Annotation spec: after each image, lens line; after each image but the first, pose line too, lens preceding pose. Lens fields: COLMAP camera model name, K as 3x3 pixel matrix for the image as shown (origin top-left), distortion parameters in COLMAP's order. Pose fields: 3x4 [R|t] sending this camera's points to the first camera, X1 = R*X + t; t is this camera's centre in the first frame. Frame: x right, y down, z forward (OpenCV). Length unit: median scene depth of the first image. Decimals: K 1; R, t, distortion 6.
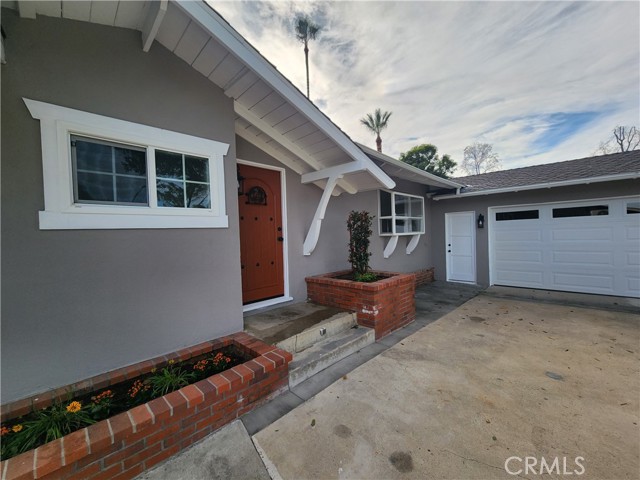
lens RADIAL K [[262.4, 0, 318.2], [0, 262.4, 240.3], [0, 0, 1]] dist [0.001687, -0.000753]
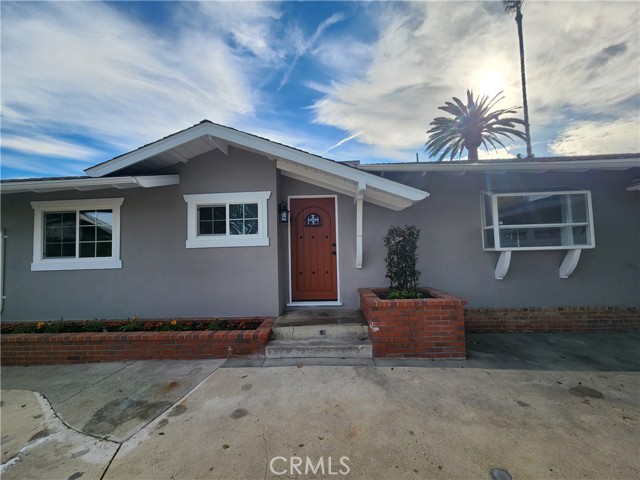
lens RADIAL K [[262.4, 0, 323.9], [0, 262.4, 240.7], [0, 0, 1]] dist [0.001687, -0.000753]
pose [[0.673960, -0.011924, -0.738672, 0.989372], [-0.012527, 0.999542, -0.027564, -0.037854], [0.738662, 0.027830, 0.673502, 0.204118]]
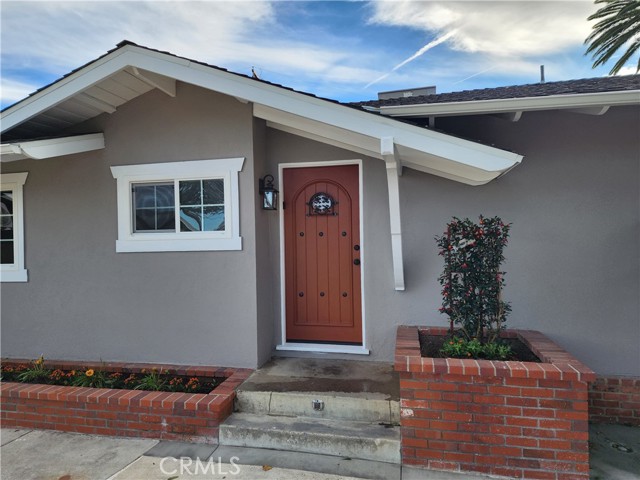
lens RADIAL K [[422.9, 0, 317.4], [0, 422.9, 243.4], [0, 0, 1]] dist [0.041919, -0.008859]
pose [[0.524901, 0.032510, -0.850542, 1.029671], [-0.016681, 0.999471, 0.027908, -0.115108], [0.851000, -0.000461, 0.525166, 0.448997]]
